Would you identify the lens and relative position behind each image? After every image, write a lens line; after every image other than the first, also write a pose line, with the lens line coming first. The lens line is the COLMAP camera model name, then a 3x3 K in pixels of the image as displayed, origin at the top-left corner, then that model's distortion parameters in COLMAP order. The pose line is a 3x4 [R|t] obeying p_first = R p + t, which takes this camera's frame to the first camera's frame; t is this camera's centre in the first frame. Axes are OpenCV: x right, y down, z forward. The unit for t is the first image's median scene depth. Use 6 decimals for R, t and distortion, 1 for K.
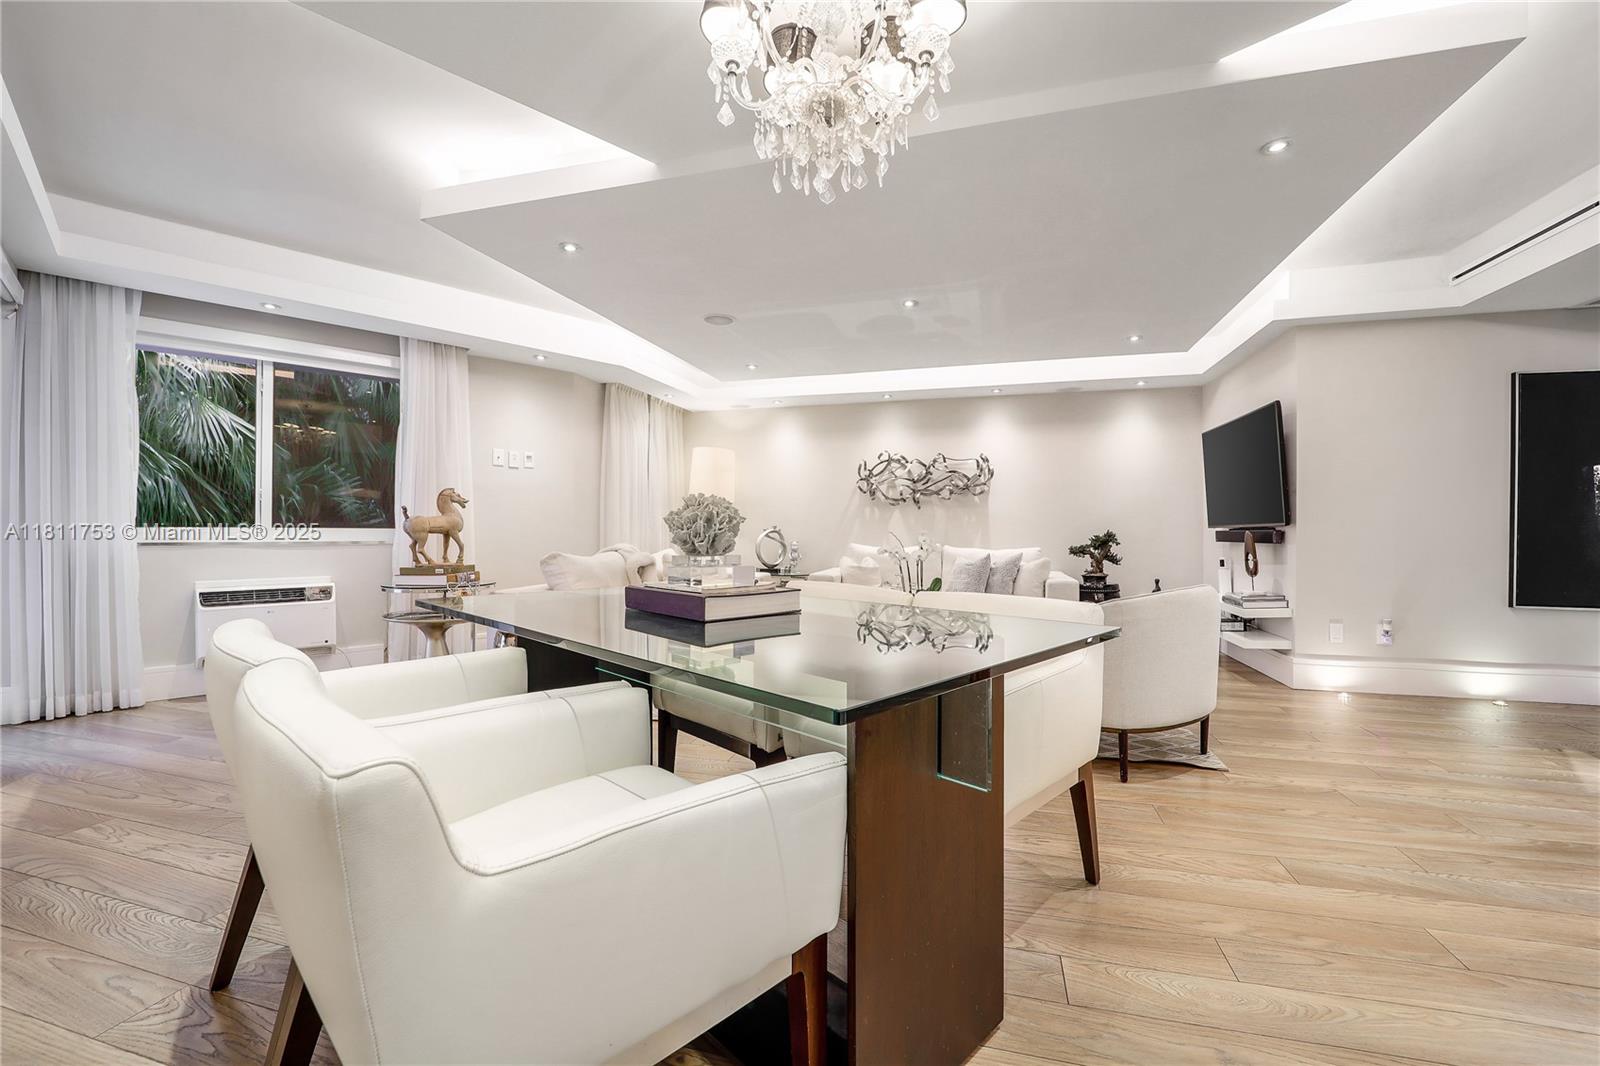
lens RADIAL K [[647.7, 0, 790.6], [0, 647.7, 538.7], [0, 0, 1]] dist [-0.002188, 0.000072]
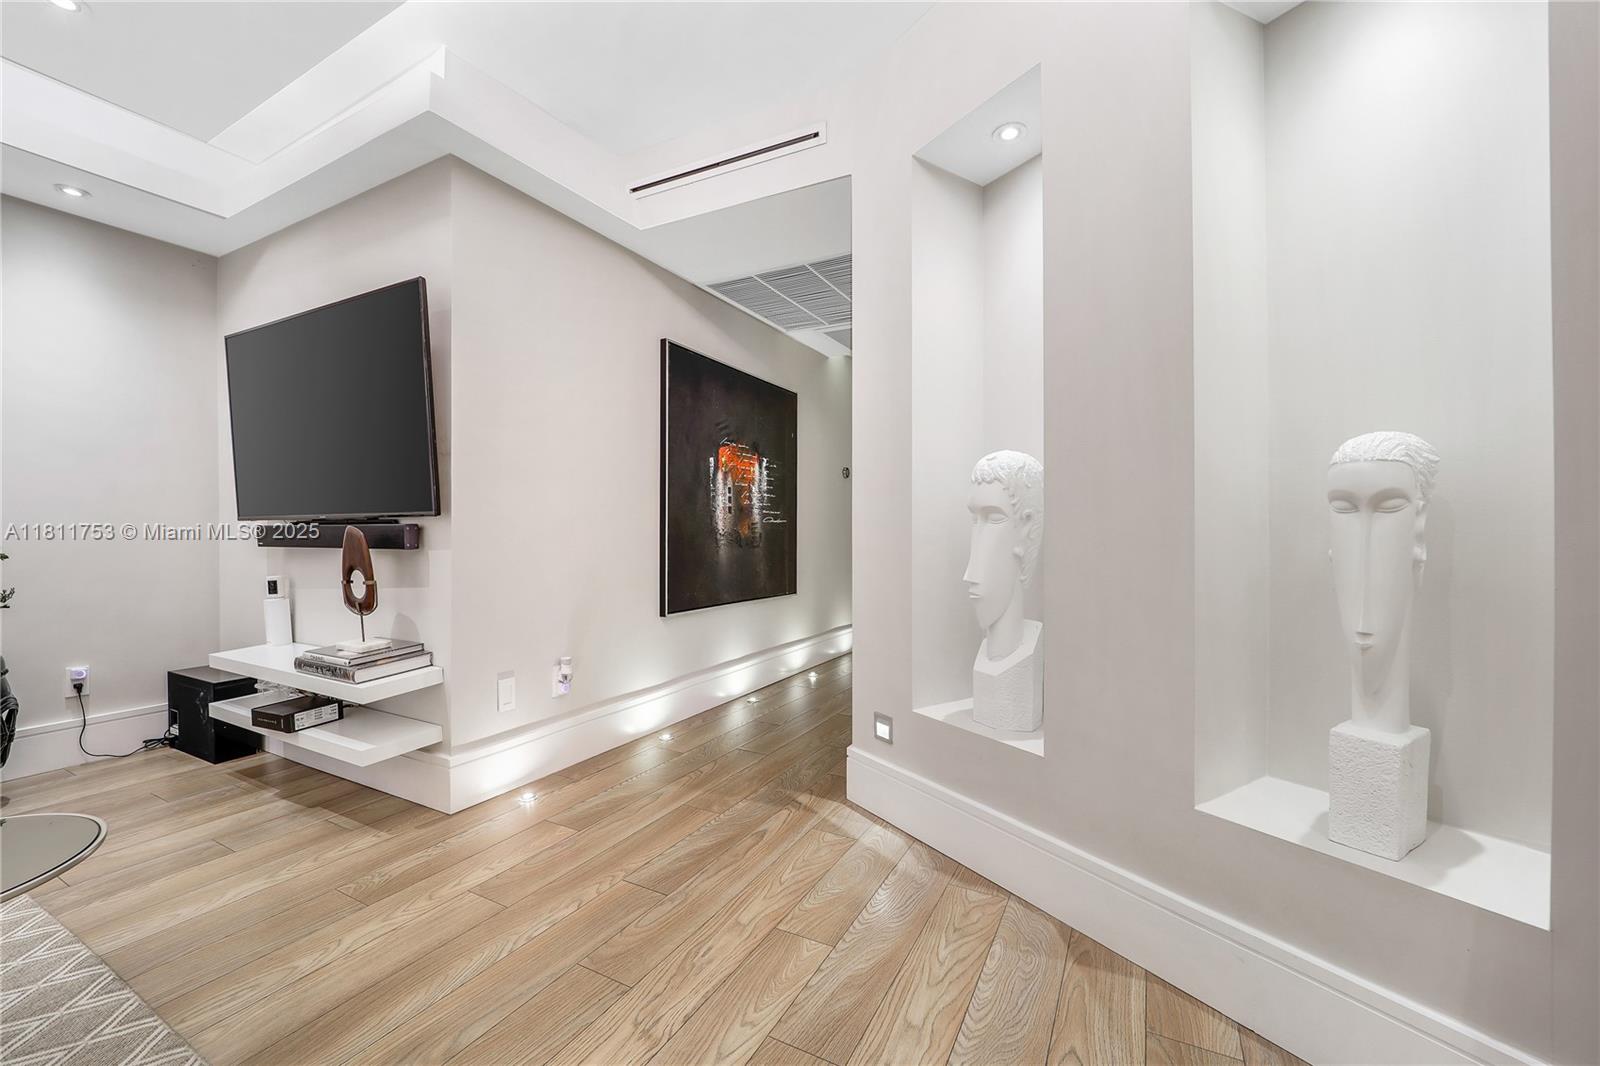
lens RADIAL K [[628.7, 0, 819.5], [0, 628.7, 529.4], [0, 0, 1]] dist [-0.011920, 0.000006]
pose [[0.175629, 0.002458, 0.984453, 0.290616], [0.009647, 0.999945, -0.004218, -0.004050], [-0.984409, 0.010237, 0.175596, 0.561302]]
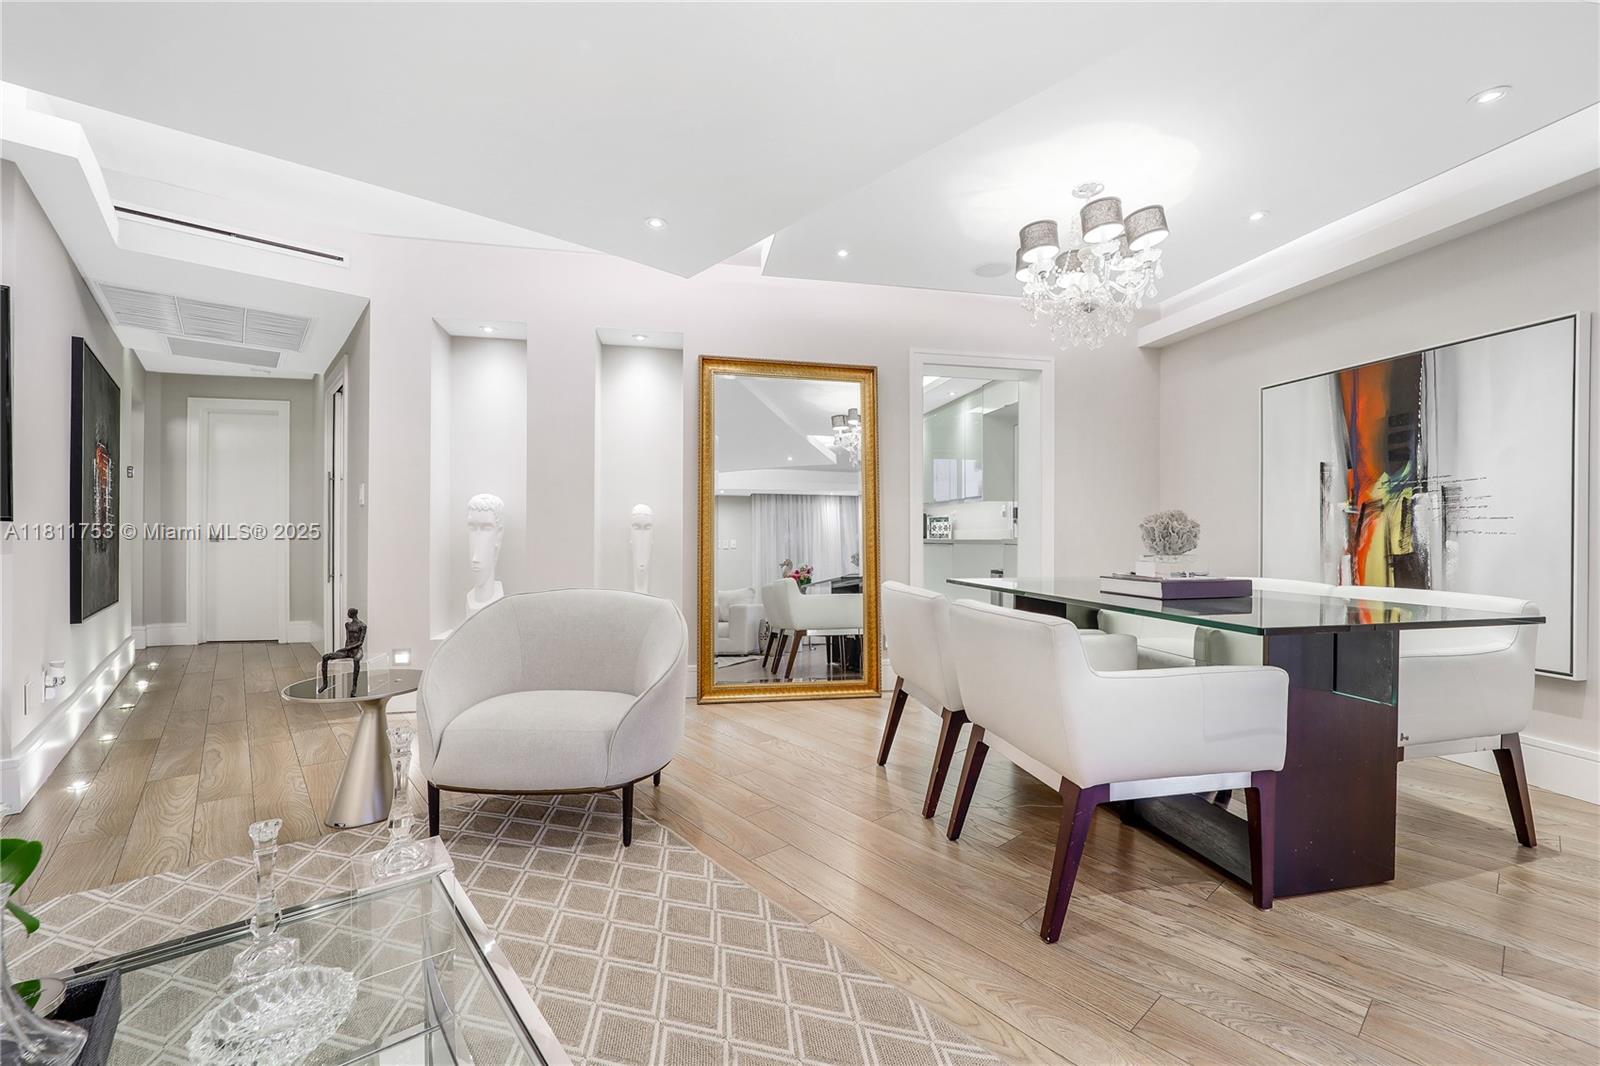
lens RADIAL K [[636.1, 0, 789.8], [0, 636.1, 543.1], [0, 0, 1]] dist [0.021086, 0.000002]
pose [[-0.847624, 0.000645, 0.530598, -0.070018], [0.008066, 0.999899, 0.011670, 0.000274], [-0.530537, 0.014171, -0.847544, 1.038296]]
